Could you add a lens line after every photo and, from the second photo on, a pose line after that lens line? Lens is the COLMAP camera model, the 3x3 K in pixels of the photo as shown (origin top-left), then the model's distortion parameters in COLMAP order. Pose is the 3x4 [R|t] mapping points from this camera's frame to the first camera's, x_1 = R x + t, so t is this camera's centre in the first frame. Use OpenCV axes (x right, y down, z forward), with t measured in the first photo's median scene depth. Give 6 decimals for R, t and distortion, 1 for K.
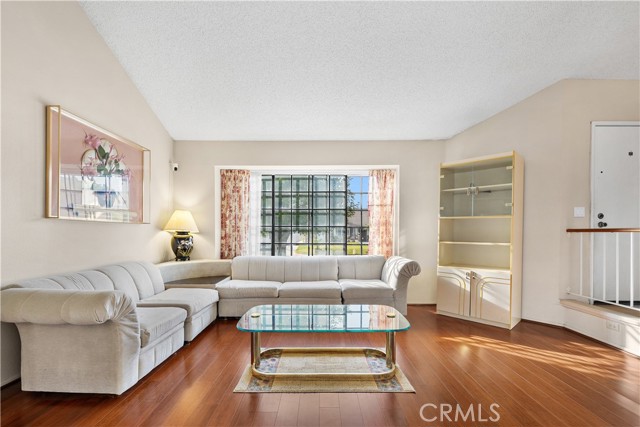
lens RADIAL K [[277.0, 0, 319.3], [0, 277.0, 236.6], [0, 0, 1]] dist [0.001591, -0.000716]
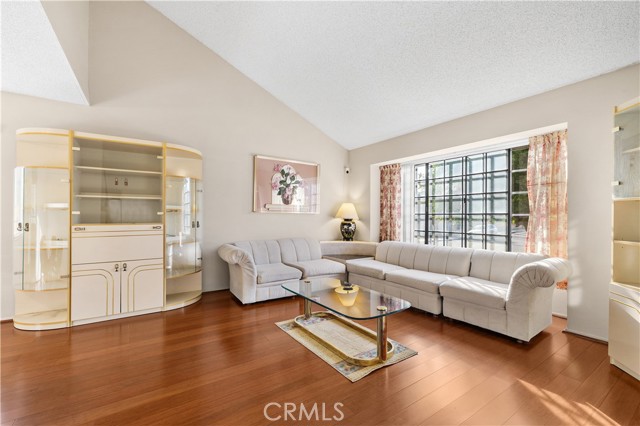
lens RADIAL K [[277.0, 0, 324.6], [0, 277.0, 212.0], [0, 0, 1]] dist [0.001591, -0.000716]
pose [[0.574161, -0.010523, -0.818675, 0.522553], [-0.019401, 0.999462, -0.026453, -0.012856], [0.818512, 0.031071, 0.573648, 0.149396]]
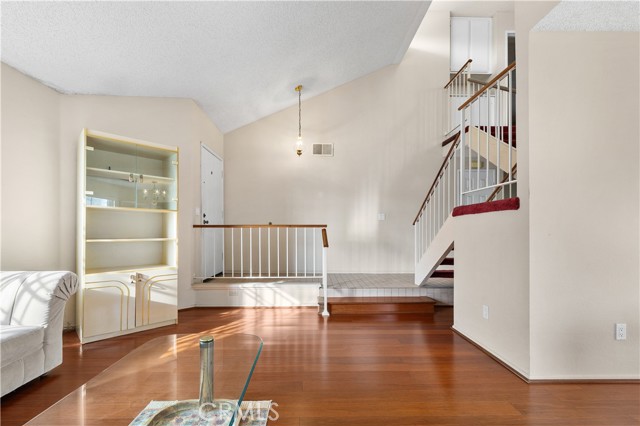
lens RADIAL K [[277.0, 0, 316.8], [0, 277.0, 231.7], [0, 0, 1]] dist [0.001591, -0.000716]
pose [[-0.013906, -0.007504, 0.999875, -0.262137], [0.009885, 0.999922, 0.007642, -0.001231], [-0.999854, 0.009991, -0.013830, 0.397801]]
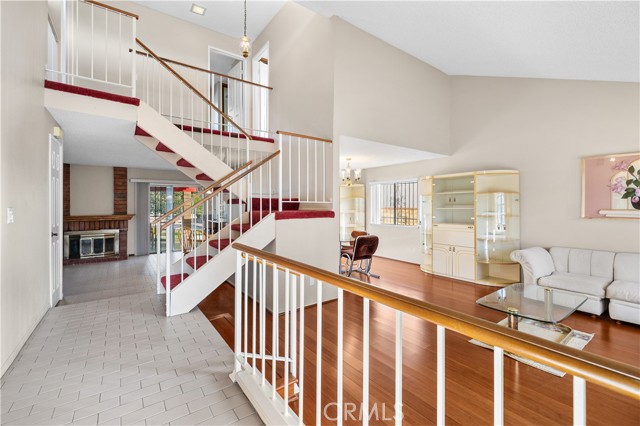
lens RADIAL K [[277.0, 0, 314.2], [0, 277.0, 203.3], [0, 0, 1]] dist [0.001591, -0.000716]
pose [[-0.803950, -0.012239, -0.594570, 0.886397], [-0.016289, 0.999866, 0.001443, -0.077693], [0.594473, 0.010845, -0.804042, 0.789592]]
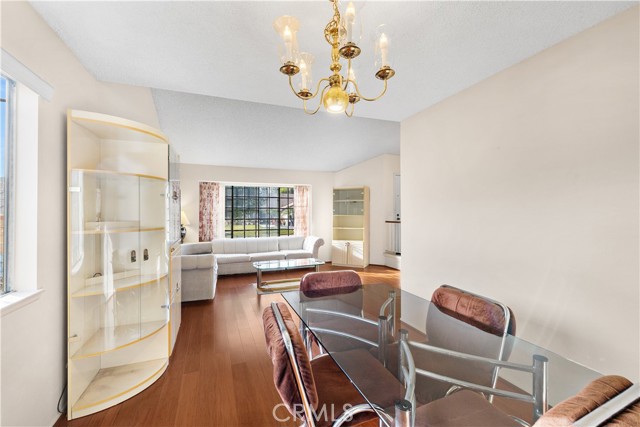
lens RADIAL K [[277.0, 0, 320.6], [0, 277.0, 213.9], [0, 0, 1]] dist [0.001591, -0.000716]
pose [[0.922259, -0.002187, 0.386567, -0.364373], [0.008167, 0.999871, -0.013827, -0.047617], [-0.386487, 0.015909, 0.922157, -0.697620]]
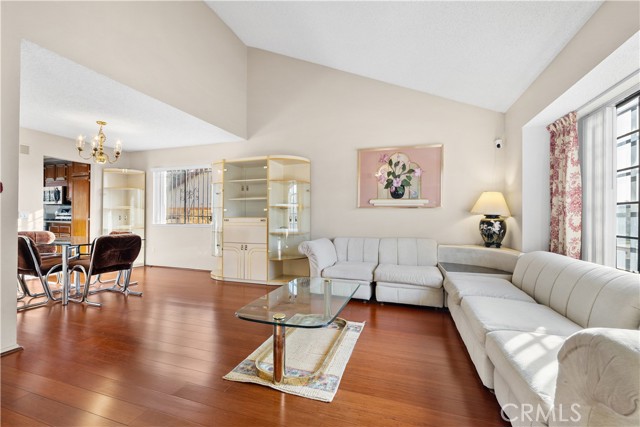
lens RADIAL K [[277.0, 0, 318.0], [0, 277.0, 216.6], [0, 0, 1]] dist [0.001591, -0.000716]
pose [[-0.310047, -0.010808, -0.950660, 0.533616], [-0.023725, 0.999712, -0.003628, 0.004796], [0.950425, 0.021429, -0.310214, 0.739866]]
